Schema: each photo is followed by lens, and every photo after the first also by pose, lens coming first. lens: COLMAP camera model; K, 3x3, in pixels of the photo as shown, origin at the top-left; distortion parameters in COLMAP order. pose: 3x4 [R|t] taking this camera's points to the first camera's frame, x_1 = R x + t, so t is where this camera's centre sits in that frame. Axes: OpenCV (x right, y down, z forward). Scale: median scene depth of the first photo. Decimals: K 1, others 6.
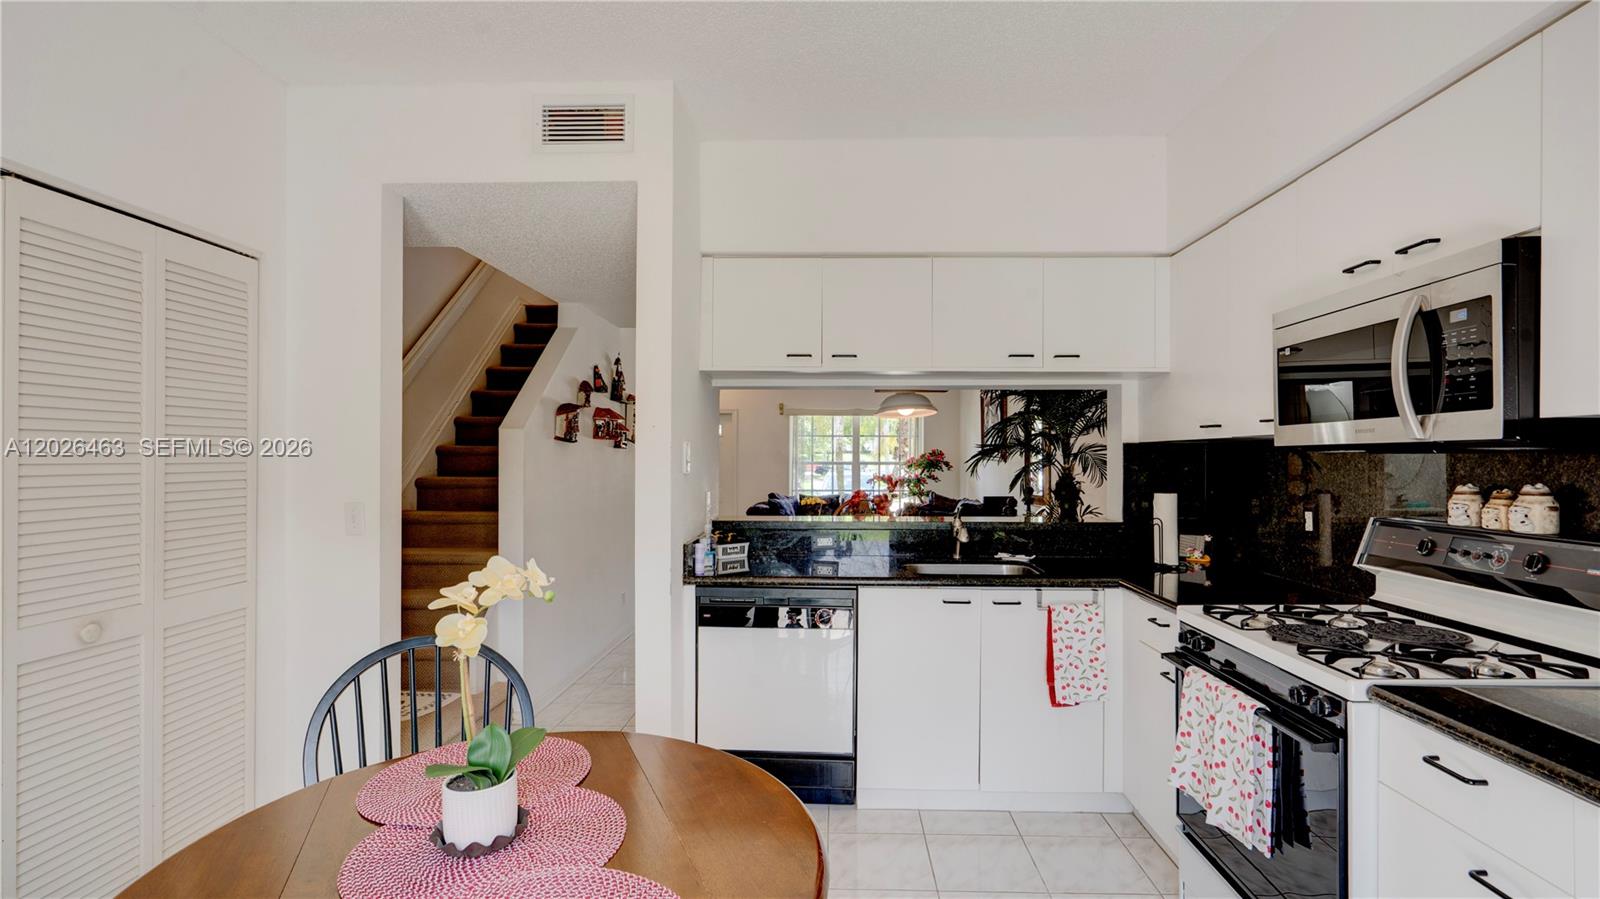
lens RADIAL K [[745.9, 0, 806.4], [0, 745.9, 458.7], [0, 0, 1]] dist [-0.001239, 0.000581]
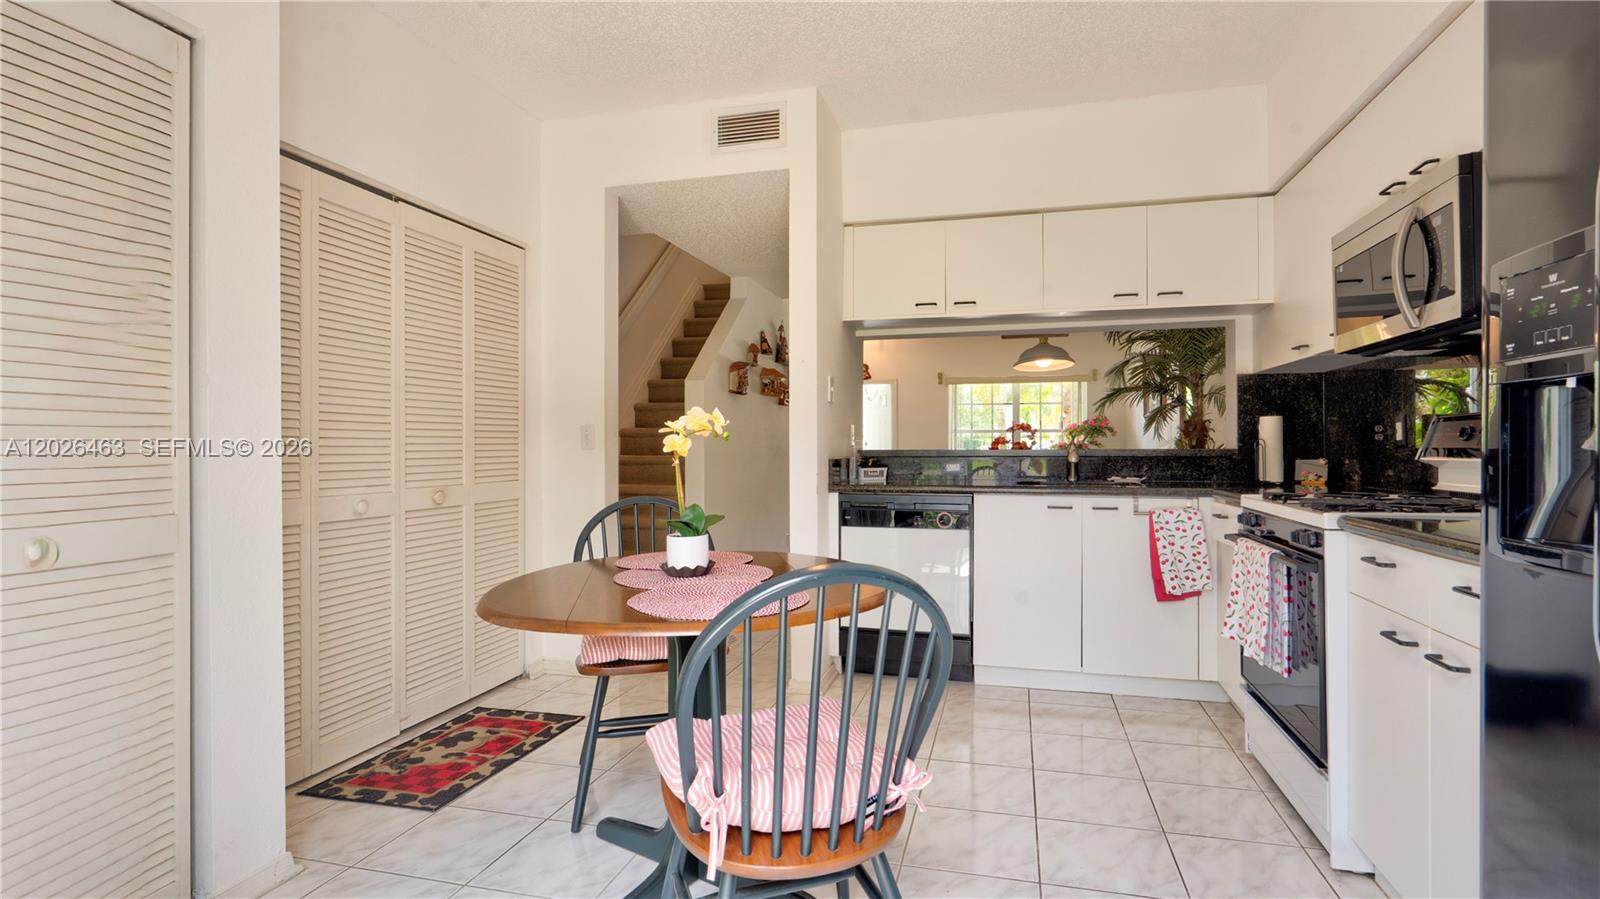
lens RADIAL K [[765.4, 0, 803.0], [0, 765.4, 443.4], [0, 0, 1]] dist [-0.002697, 0.000658]
pose [[0.974037, -0.006040, -0.226307, 0.082116], [0.005925, 0.999982, -0.001187, 0.090962], [0.226310, -0.000184, 0.974055, -0.246585]]
